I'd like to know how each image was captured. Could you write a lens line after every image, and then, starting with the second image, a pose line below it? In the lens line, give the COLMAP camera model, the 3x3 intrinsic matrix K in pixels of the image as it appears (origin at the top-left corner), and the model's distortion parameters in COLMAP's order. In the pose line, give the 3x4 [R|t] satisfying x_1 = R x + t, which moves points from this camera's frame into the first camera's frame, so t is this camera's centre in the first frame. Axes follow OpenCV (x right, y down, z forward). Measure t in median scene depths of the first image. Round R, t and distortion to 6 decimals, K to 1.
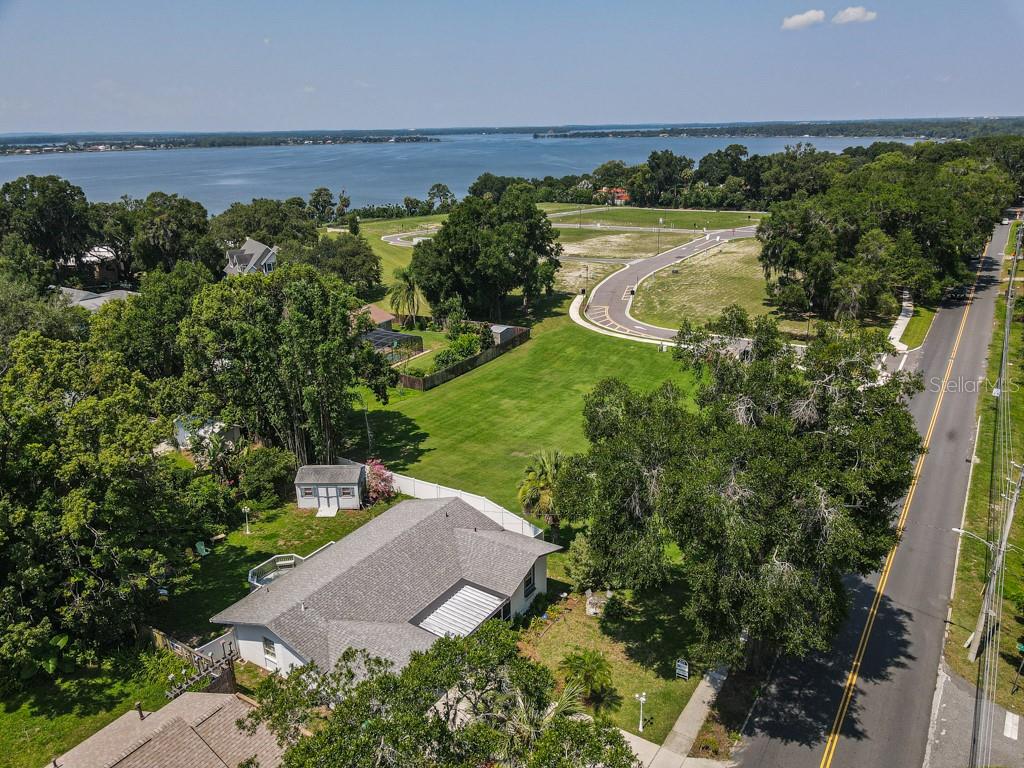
lens RADIAL K [[750.1, 0, 512.0], [0, 750.1, 384.0], [0, 0, 1]] dist [-0.032988, 0.078418]
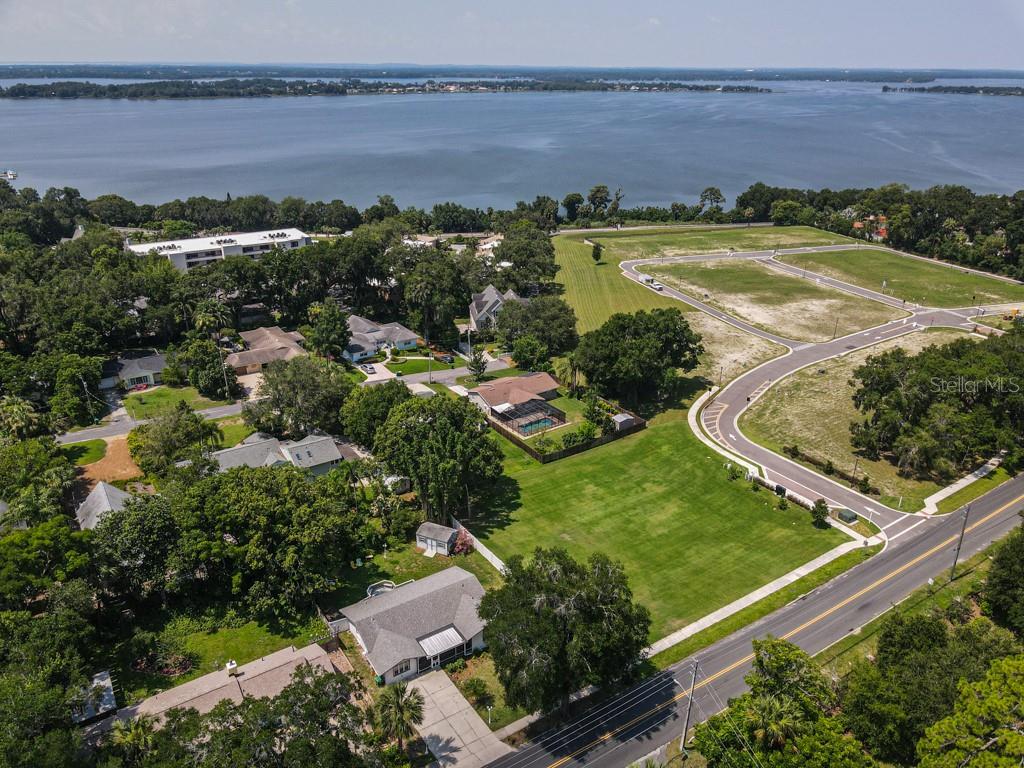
lens RADIAL K [[750.1, 0, 512.0], [0, 750.1, 384.0], [0, 0, 1]] dist [-0.032988, 0.078418]
pose [[0.914953, 0.182451, -0.359961, 0.280696], [-0.154845, 0.982411, 0.104361, -0.247903], [0.372671, -0.039748, 0.927112, -0.317281]]
